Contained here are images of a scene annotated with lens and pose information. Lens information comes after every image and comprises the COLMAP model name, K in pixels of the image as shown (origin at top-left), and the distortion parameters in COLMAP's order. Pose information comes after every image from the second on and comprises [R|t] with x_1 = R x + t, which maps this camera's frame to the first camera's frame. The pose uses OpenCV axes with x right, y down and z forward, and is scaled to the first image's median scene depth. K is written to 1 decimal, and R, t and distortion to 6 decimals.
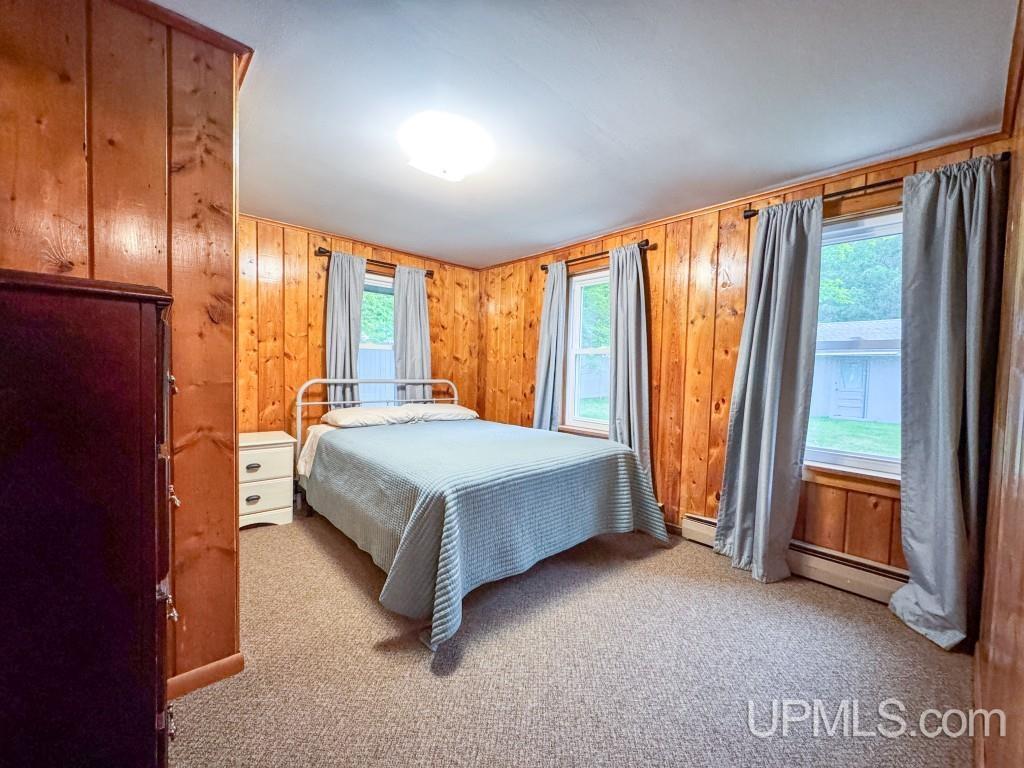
lens RADIAL K [[407.3, 0, 510.0], [0, 407.3, 383.5], [0, 0, 1]] dist [0.001381, 0.000150]
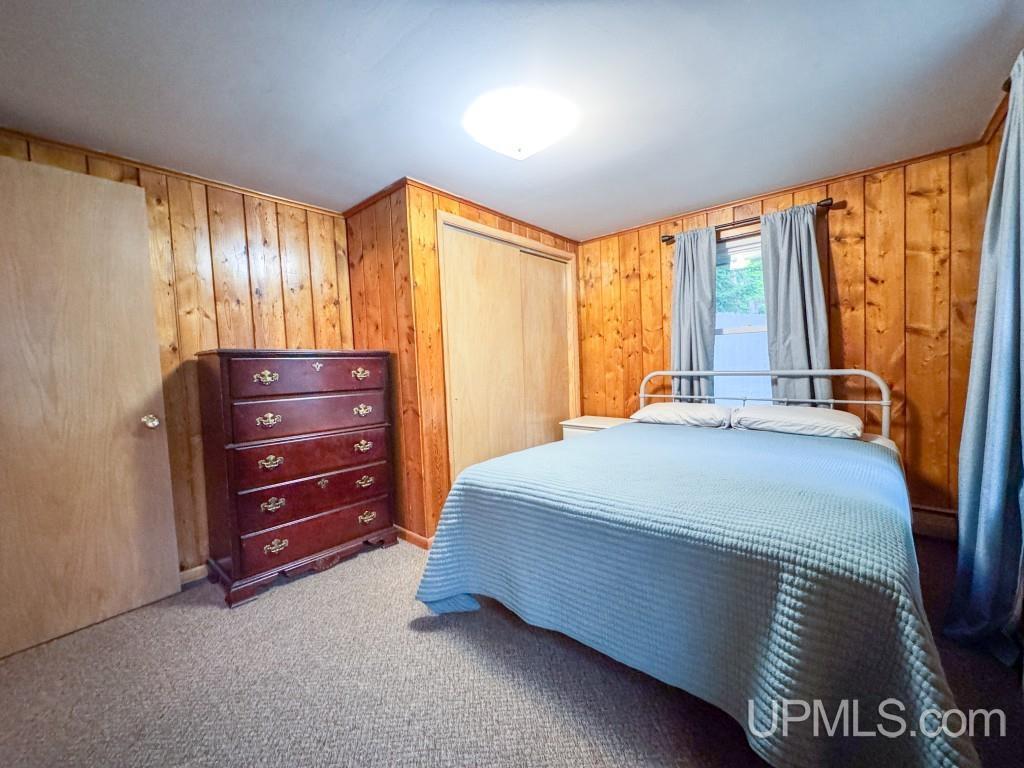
lens RADIAL K [[407.3, 0, 510.0], [0, 407.3, 383.5], [0, 0, 1]] dist [0.001381, 0.000150]
pose [[0.127221, 0.021546, -0.991640, 0.459105], [0.003072, 0.999751, 0.022117, -0.004784], [0.991870, -0.005860, 0.127123, 0.508934]]
